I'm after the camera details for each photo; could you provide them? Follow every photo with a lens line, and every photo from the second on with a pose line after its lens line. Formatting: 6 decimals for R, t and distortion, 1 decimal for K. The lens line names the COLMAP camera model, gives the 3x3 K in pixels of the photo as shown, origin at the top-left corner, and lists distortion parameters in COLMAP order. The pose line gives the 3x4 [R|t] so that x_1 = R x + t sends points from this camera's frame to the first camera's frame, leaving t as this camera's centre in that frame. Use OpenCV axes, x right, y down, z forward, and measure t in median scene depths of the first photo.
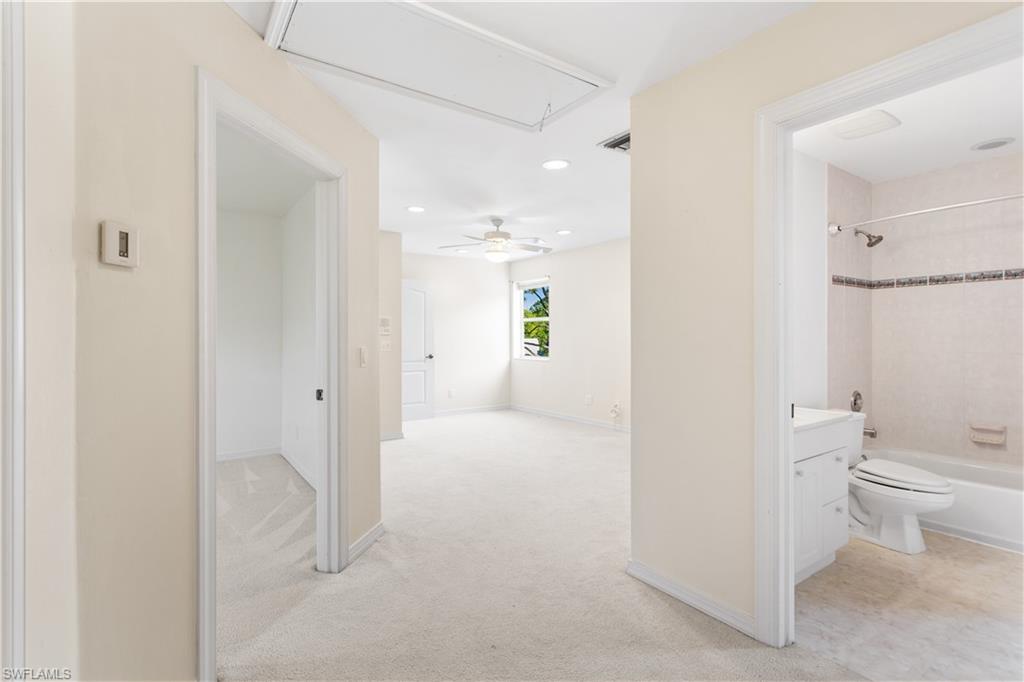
lens RADIAL K [[496.7, 0, 511.6], [0, 496.7, 336.6], [0, 0, 1]] dist [0.003696, 0.000420]
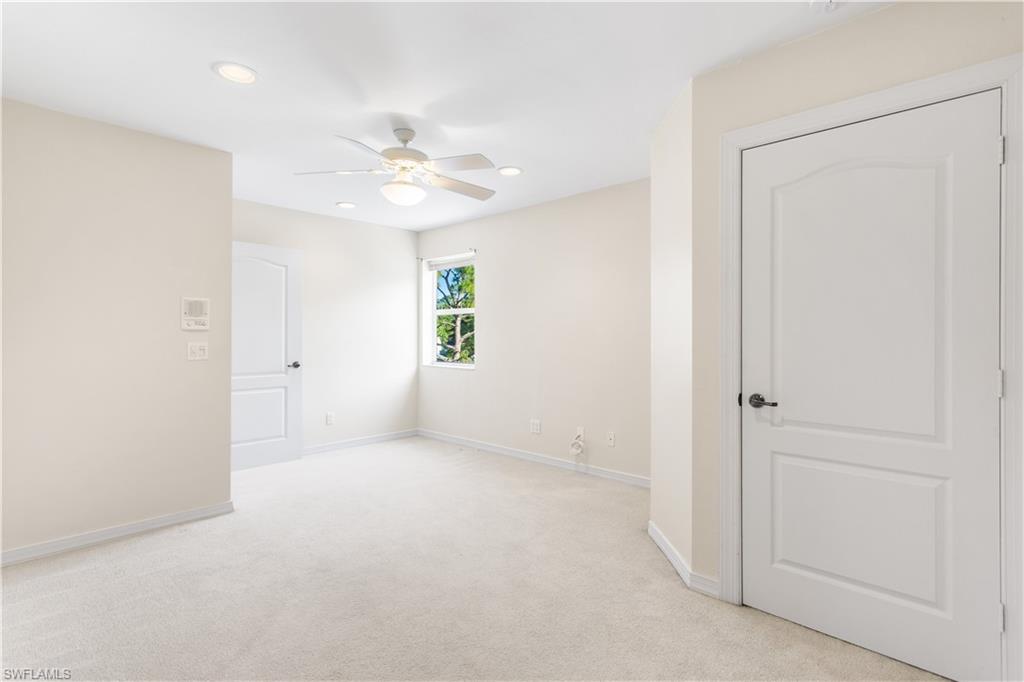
lens RADIAL K [[496.7, 0, 511.6], [0, 496.7, 336.6], [0, 0, 1]] dist [0.003696, 0.000420]
pose [[0.980087, 0.003887, 0.198533, -0.014344], [-0.004050, 0.999992, 0.000416, 0.001291], [-0.198529, -0.001212, 0.980094, 0.298001]]
